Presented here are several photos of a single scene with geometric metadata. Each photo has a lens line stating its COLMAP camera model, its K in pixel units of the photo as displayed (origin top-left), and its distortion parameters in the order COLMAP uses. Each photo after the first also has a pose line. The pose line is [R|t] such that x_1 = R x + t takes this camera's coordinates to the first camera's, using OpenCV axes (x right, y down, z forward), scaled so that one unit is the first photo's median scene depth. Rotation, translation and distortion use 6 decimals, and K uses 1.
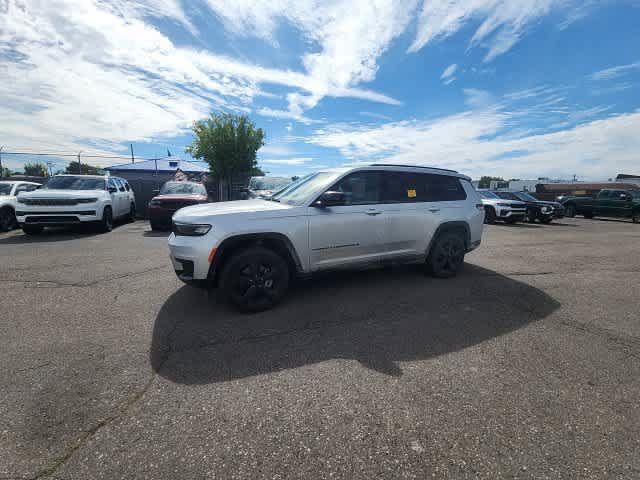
lens RADIAL K [[258.8, 0, 321.6], [0, 258.8, 237.7], [0, 0, 1]] dist [0.031613, -0.022149]
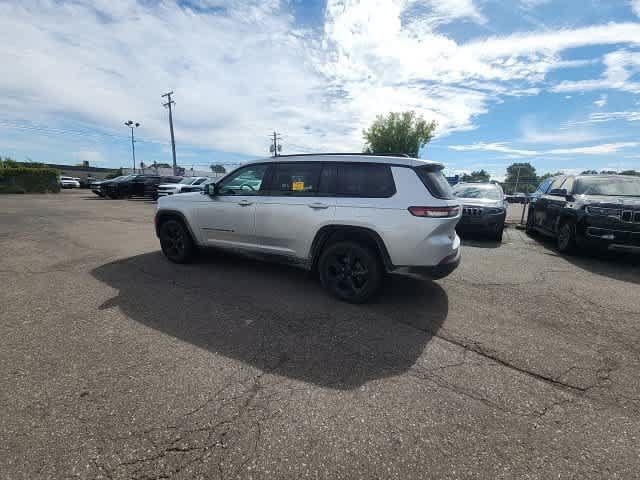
lens RADIAL K [[258.9, 0, 321.2], [0, 258.9, 239.2], [0, 0, 1]] dist [0.020543, -0.013738]
pose [[0.621816, 0.161842, -0.766259, 0.580187], [-0.153006, 0.984665, 0.083809, -0.042826], [0.768072, 0.065128, 0.637043, 0.276405]]
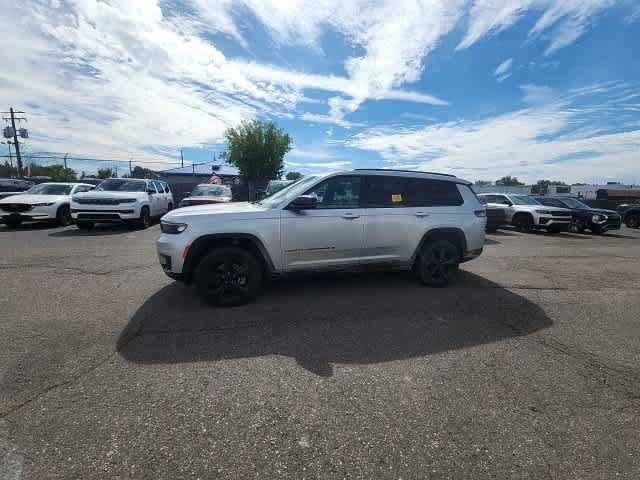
lens RADIAL K [[258.9, 0, 321.2], [0, 258.9, 239.2], [0, 0, 1]] dist [0.020543, -0.013738]
pose [[0.989387, 0.034921, -0.141046, 0.110692], [-0.035881, 0.999347, -0.004270, -0.000715], [0.140805, 0.009285, 0.989994, -0.004331]]
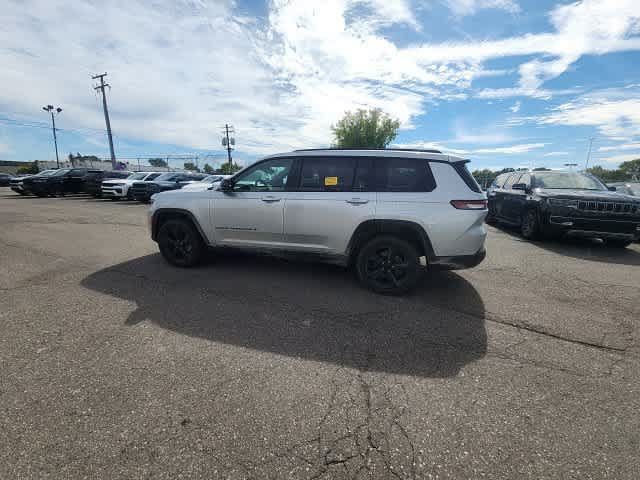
lens RADIAL K [[258.9, 0, 321.2], [0, 258.9, 239.2], [0, 0, 1]] dist [0.020543, -0.013738]
pose [[0.753016, 0.146329, -0.641525, 0.476803], [-0.128596, 0.988886, 0.074616, -0.022193], [0.645314, 0.026311, 0.763465, 0.178277]]
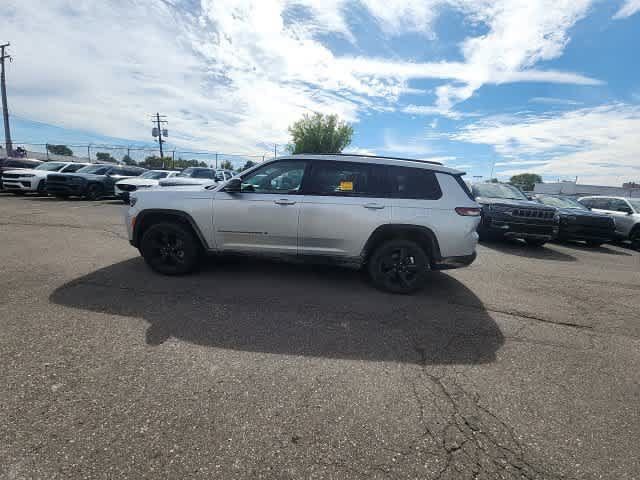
lens RADIAL K [[258.1, 0, 321.9], [0, 258.1, 240.3], [0, 0, 1]] dist [0.019969, -0.012558]
pose [[0.881261, 0.139329, -0.451626, 0.368097], [-0.133275, 0.990040, 0.045373, -0.009853], [0.453449, 0.020205, 0.891053, 0.100954]]
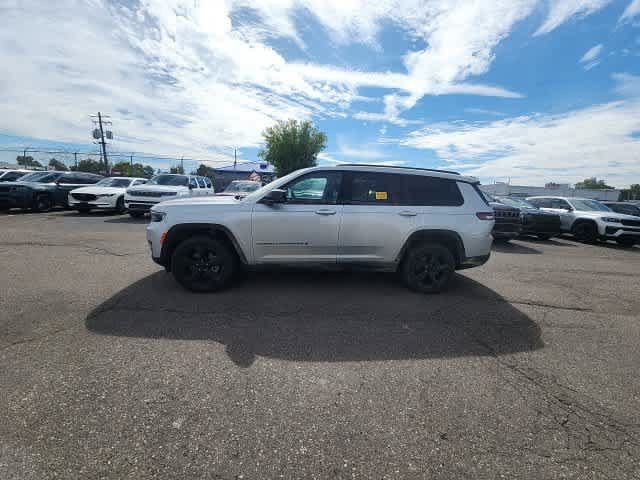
lens RADIAL K [[258.8, 0, 321.4], [0, 258.8, 239.1], [0, 0, 1]] dist [0.020471, -0.013556]
pose [[0.945262, 0.089666, -0.313750, 0.238953], [-0.091134, 0.995788, 0.010017, -0.002874], [0.313327, 0.019124, 0.949453, 0.031958]]
